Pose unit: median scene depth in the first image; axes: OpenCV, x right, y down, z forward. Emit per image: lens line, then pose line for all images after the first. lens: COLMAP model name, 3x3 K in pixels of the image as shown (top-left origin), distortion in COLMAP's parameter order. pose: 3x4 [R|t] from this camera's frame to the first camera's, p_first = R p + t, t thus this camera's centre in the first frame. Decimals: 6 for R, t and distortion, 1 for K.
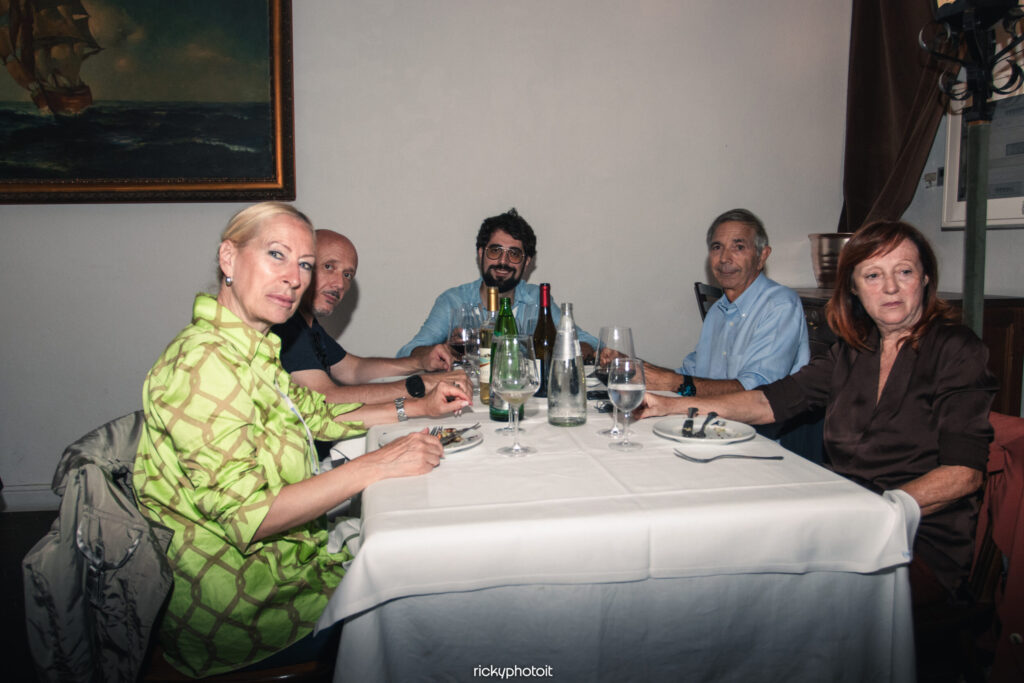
lens RADIAL K [[823.3, 0, 508.9], [0, 823.3, 346.7], [0, 0, 1]] dist [-0.077531, 0.031138]
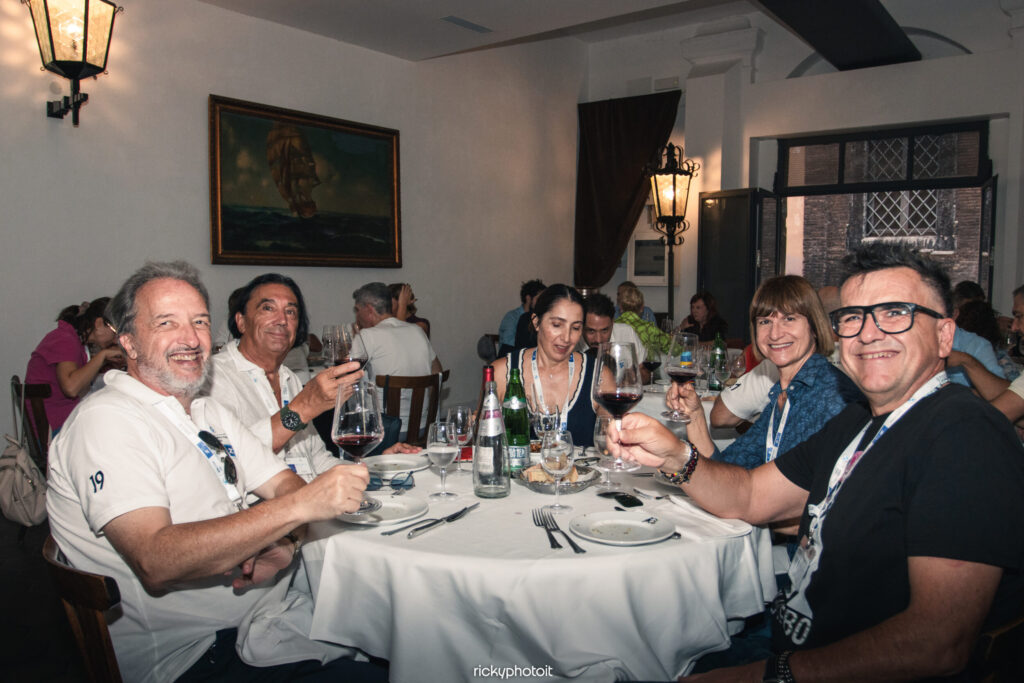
lens RADIAL K [[823.3, 0, 510.7], [0, 823.3, 342.5], [0, 0, 1]] dist [-0.077531, 0.031138]
pose [[0.752584, -0.033118, 0.657662, -1.419102], [0.056267, 0.998316, -0.014116, 0.042352], [-0.656087, 0.047628, 0.753180, -0.666773]]
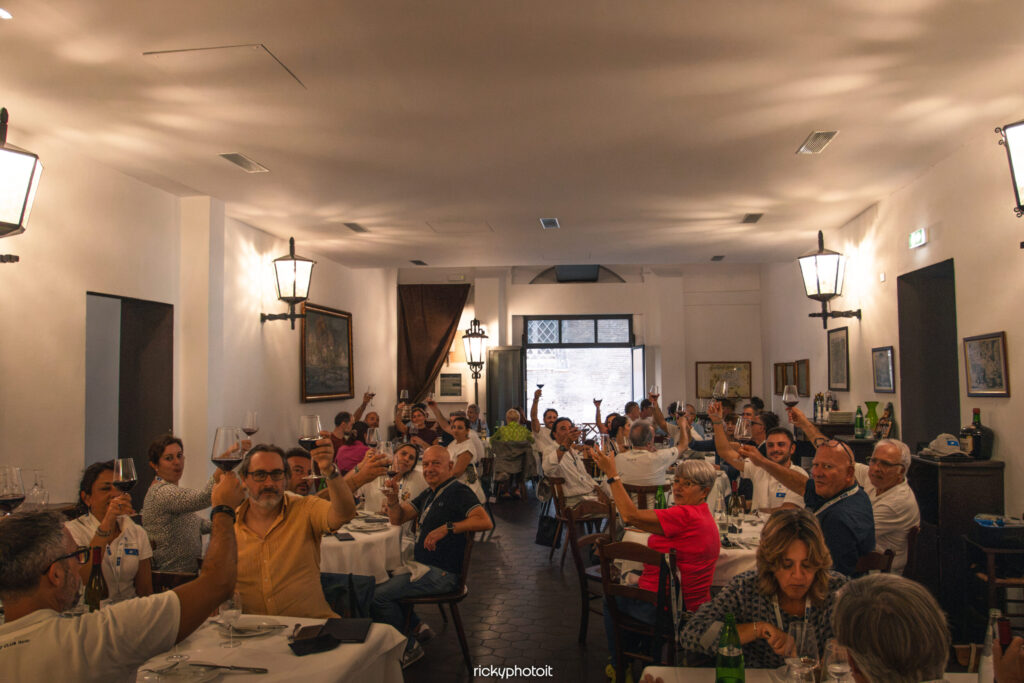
lens RADIAL K [[823.3, 0, 512.6], [0, 823.3, 341.7], [0, 0, 1]] dist [-0.077531, 0.031138]
pose [[0.272907, 0.044811, 0.960996, -3.273052], [0.116471, 0.990028, -0.079241, -0.080696], [-0.954964, 0.133553, 0.264966, -0.466861]]
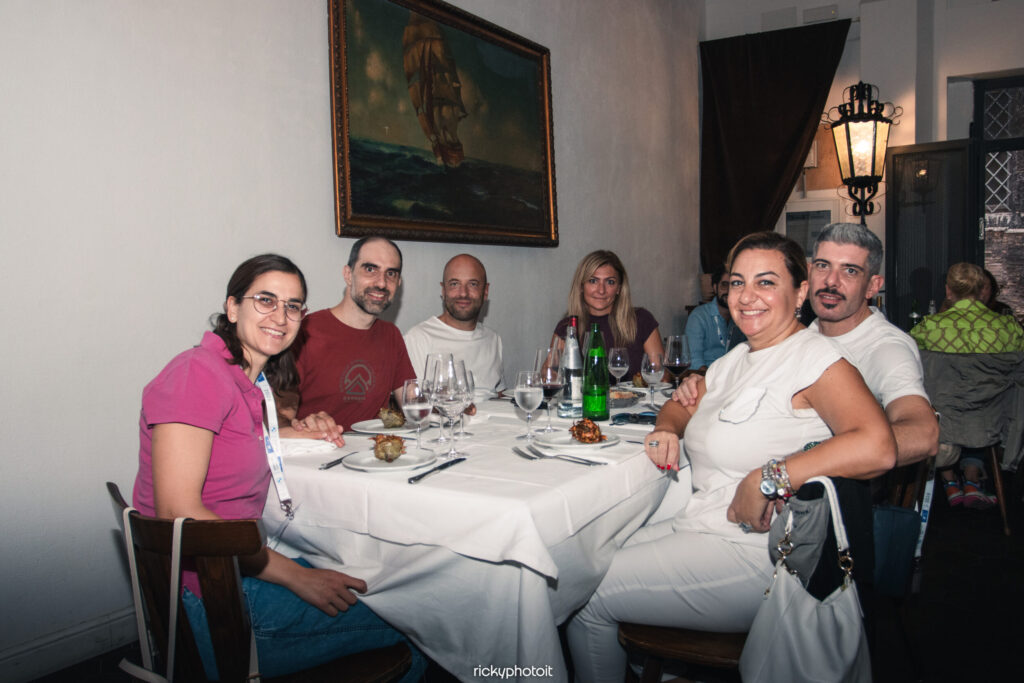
lens RADIAL K [[823.3, 0, 520.2], [0, 823.3, 339.2], [0, 0, 1]] dist [-0.077531, 0.031138]
pose [[0.660537, -0.054287, 0.748828, -1.384730], [0.098071, 0.995076, -0.014369, -0.014315], [-0.744361, 0.082929, 0.662608, 0.164791]]
